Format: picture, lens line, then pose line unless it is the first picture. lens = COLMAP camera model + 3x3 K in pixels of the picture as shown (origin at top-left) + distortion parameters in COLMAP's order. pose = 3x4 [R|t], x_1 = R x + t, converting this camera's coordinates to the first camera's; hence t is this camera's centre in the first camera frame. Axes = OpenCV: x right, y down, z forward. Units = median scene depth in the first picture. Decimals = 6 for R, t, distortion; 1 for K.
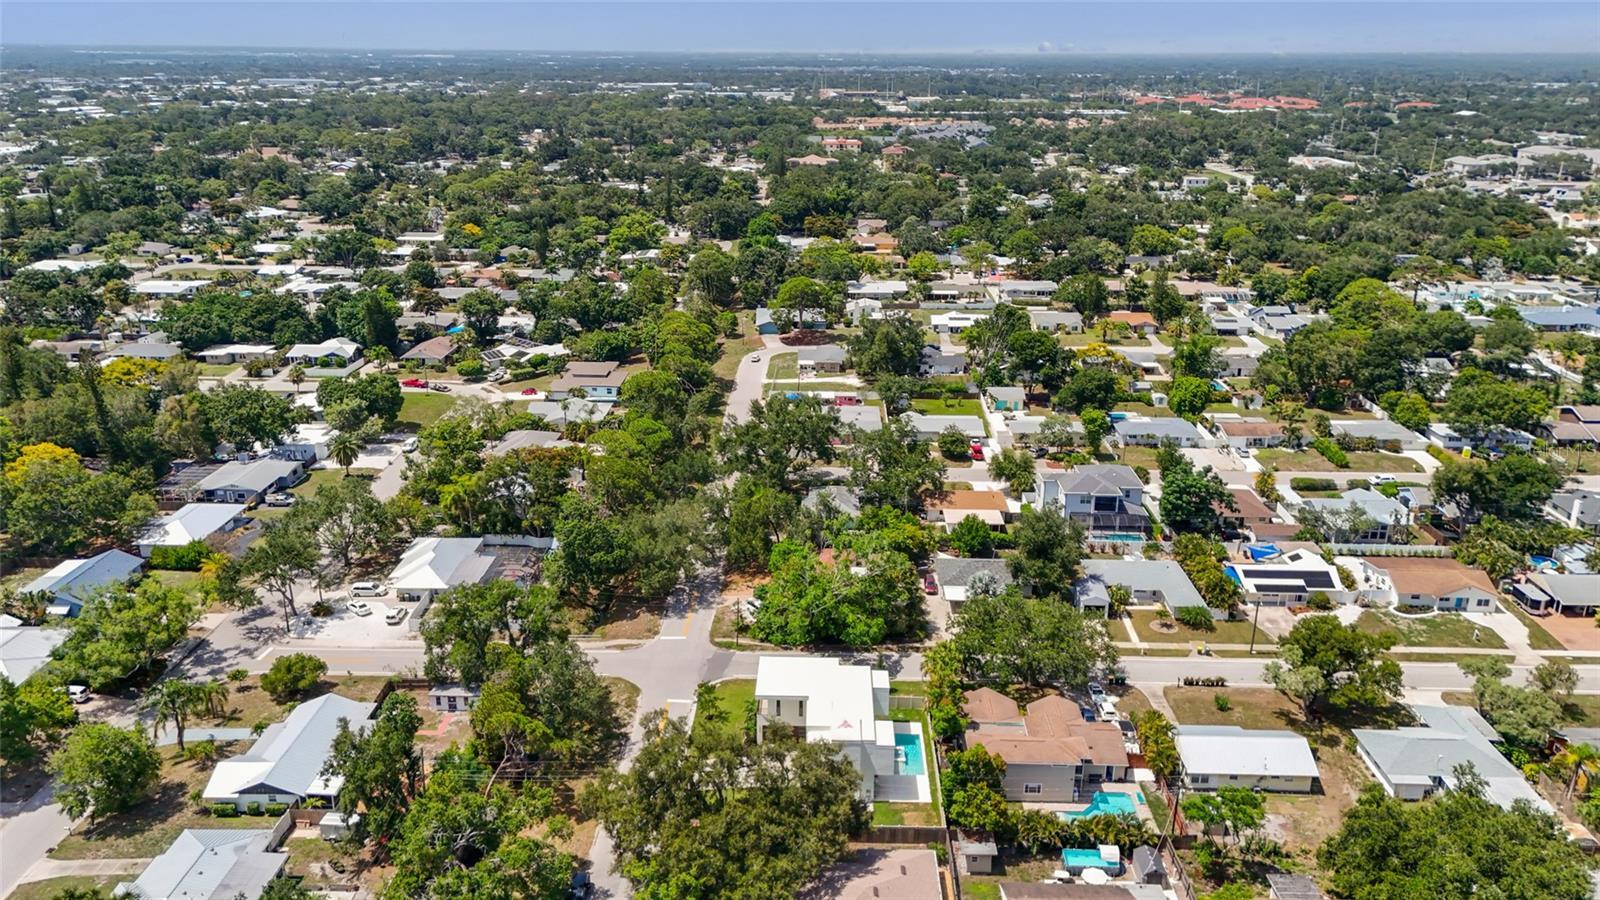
lens RADIAL K [[1160.8, 0, 800.0], [0, 1160.8, 450.0], [0, 0, 1]] dist [0.078171, -0.094159]
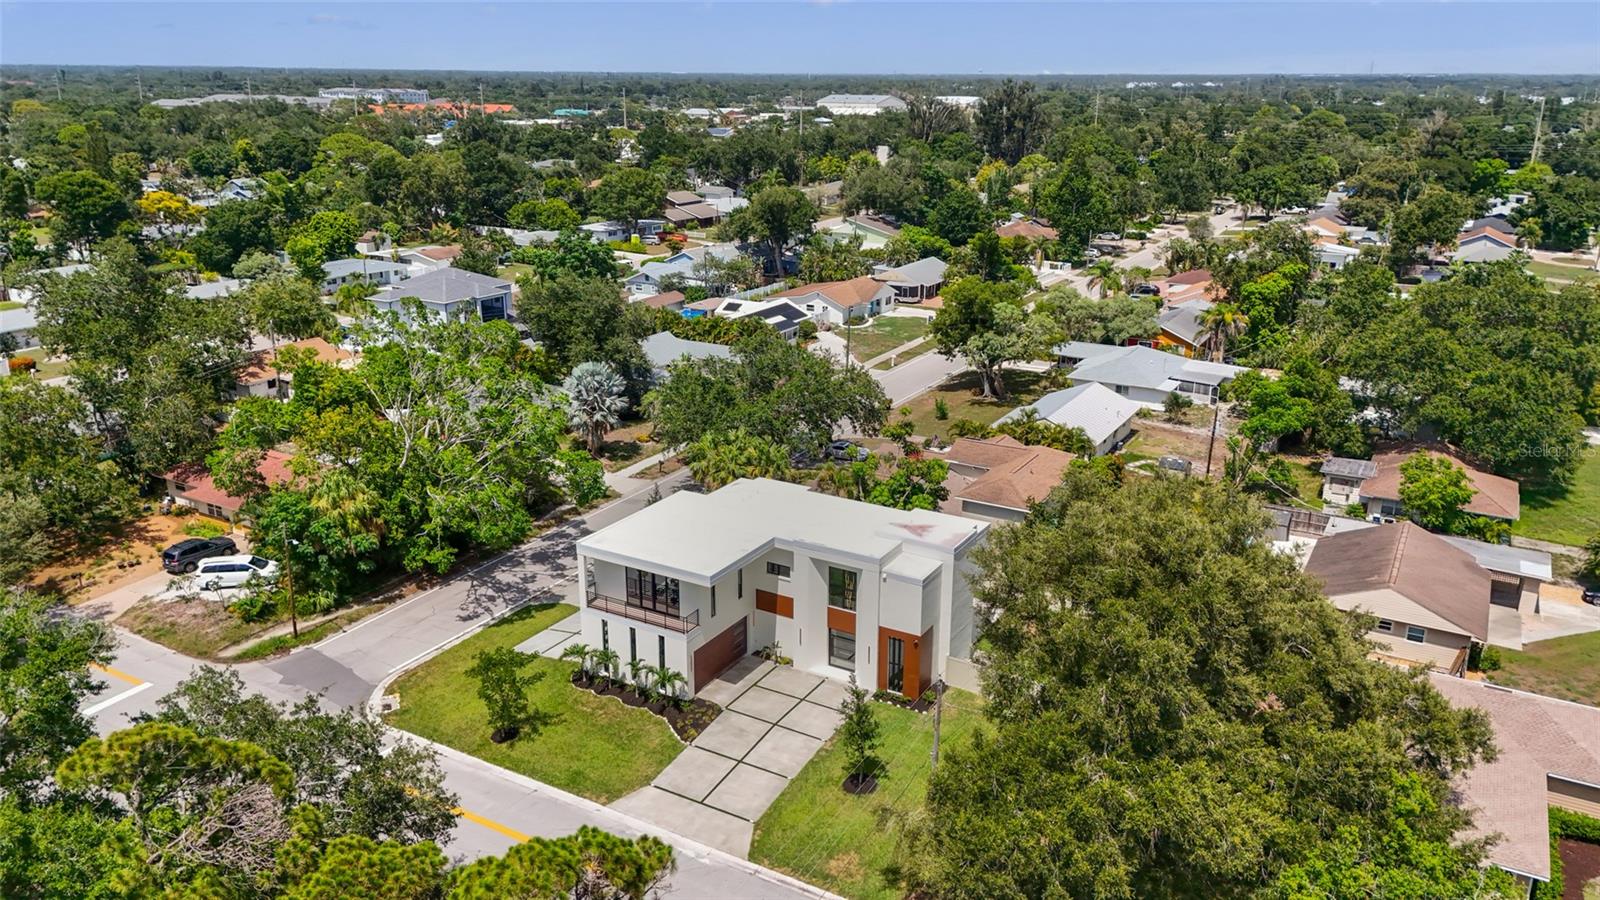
lens RADIAL K [[1171.3, 0, 803.8], [0, 1171.3, 439.1], [0, 0, 1]] dist [0.078991, -0.087081]
pose [[0.485781, -0.263492, 0.833420, -0.205312], [0.280235, 0.950099, 0.137039, 0.060878], [-0.827941, 0.166982, 0.535380, 0.396582]]
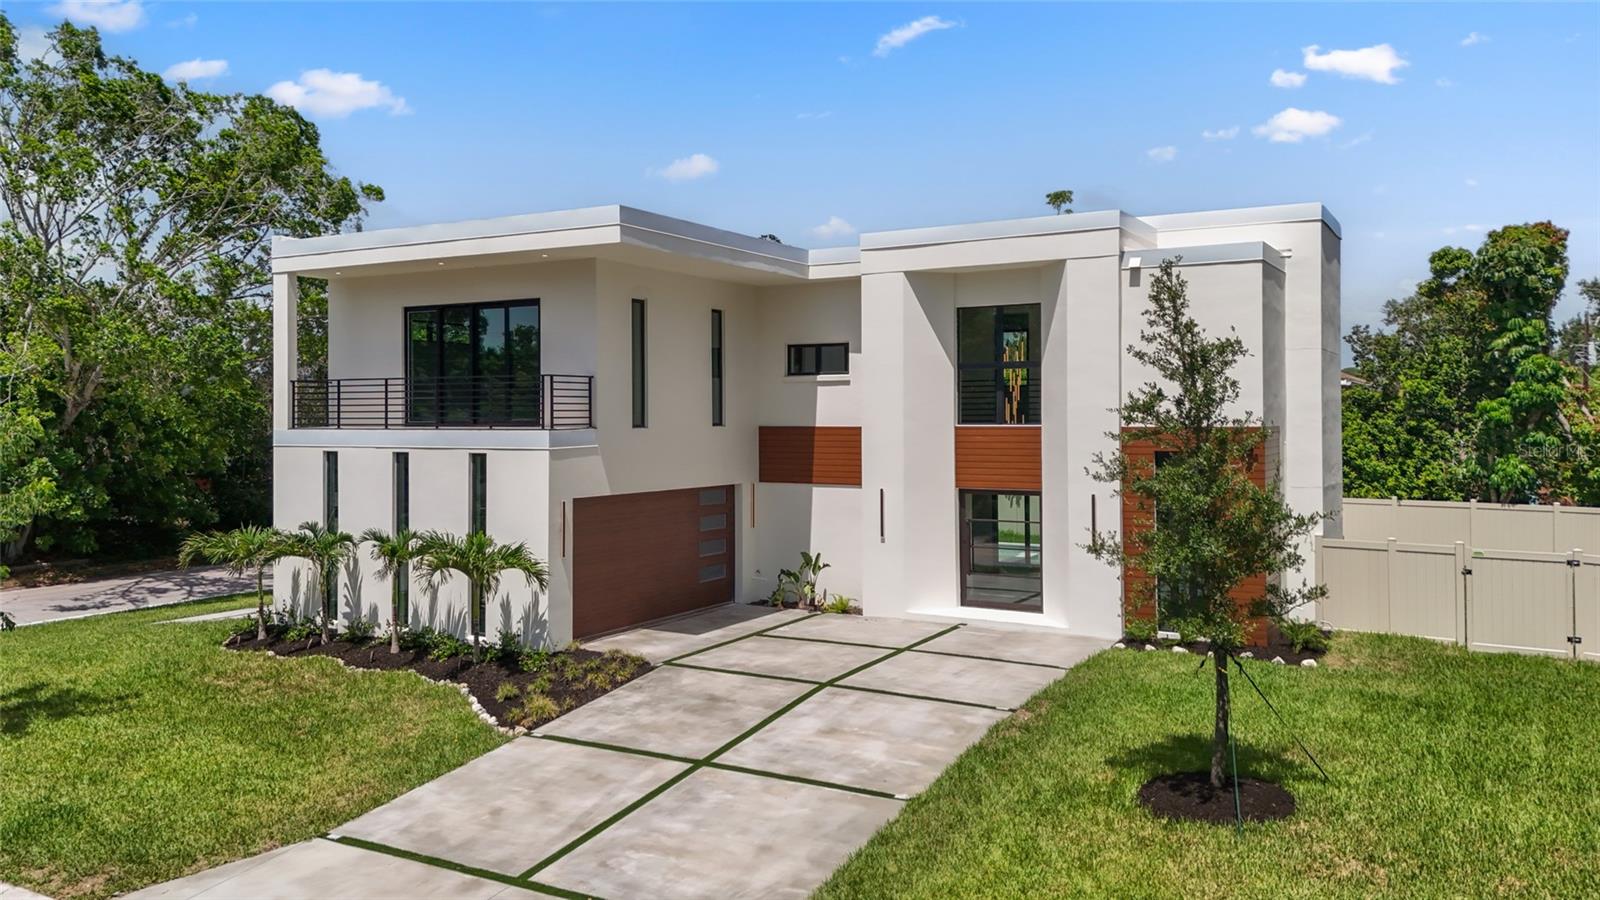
lens RADIAL K [[1171.3, 0, 803.8], [0, 1171.3, 439.1], [0, 0, 1]] dist [0.078991, -0.087081]
pose [[0.479796, -0.015082, 0.877250, -0.082880], [0.284296, 0.948580, -0.139182, 0.145348], [-0.830043, 0.316178, 0.459413, 0.506463]]
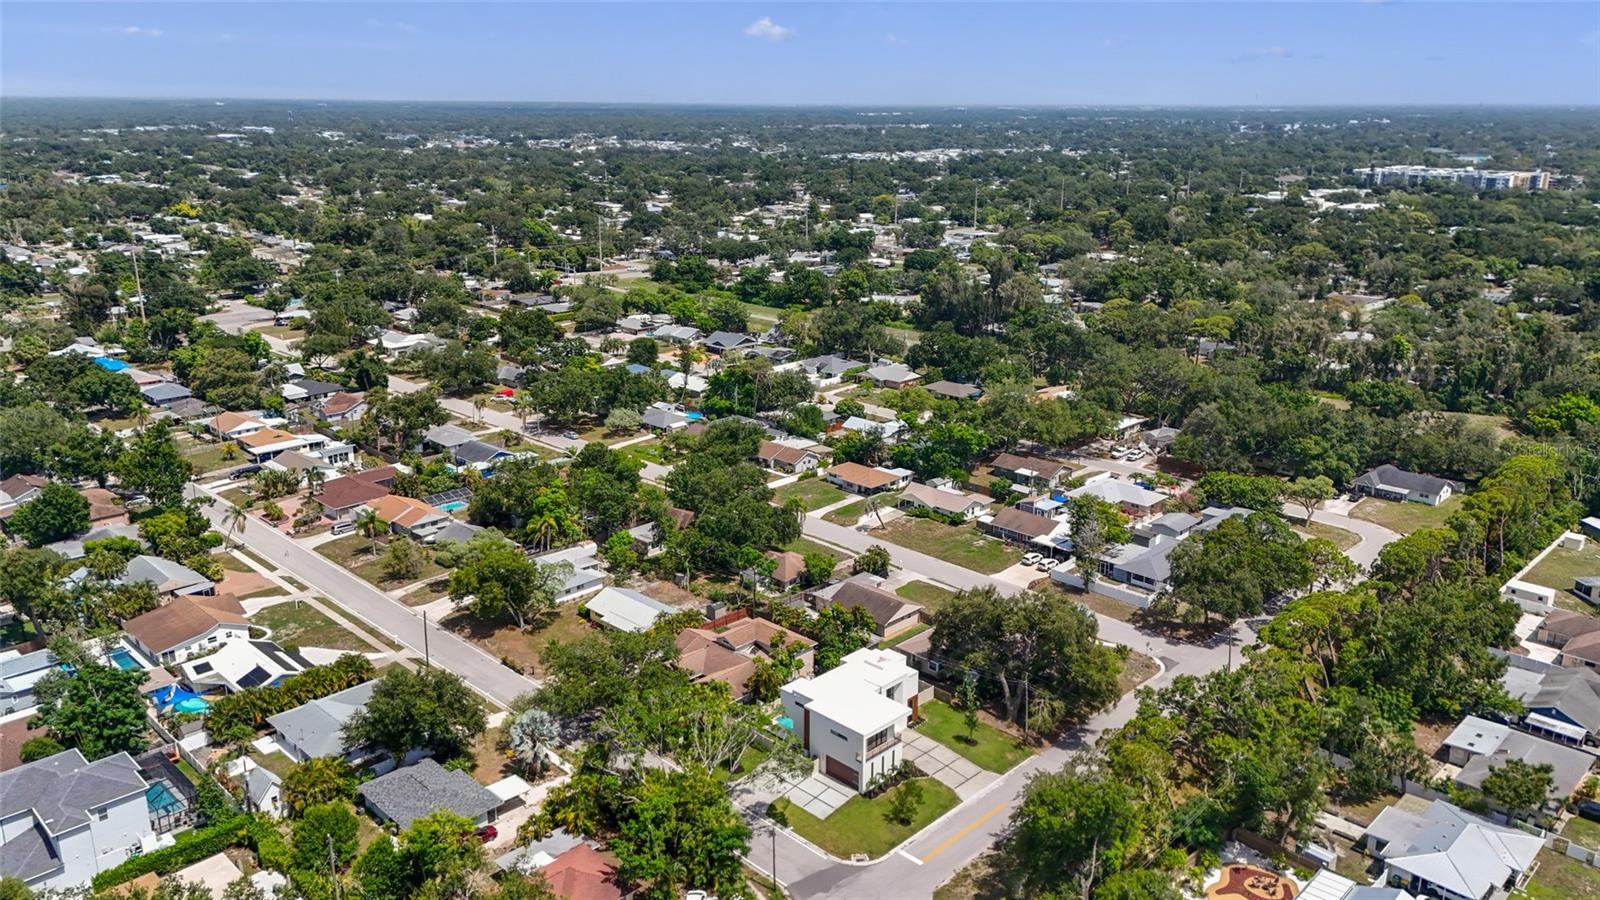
lens RADIAL K [[1160.8, 0, 800.0], [0, 1160.8, 450.0], [0, 0, 1]] dist [0.078171, -0.094159]
pose [[-0.726336, -0.205511, 0.655897, -0.329479], [0.213647, 0.839482, 0.499625, -0.289719], [-0.653292, 0.503026, -0.565839, 0.844301]]
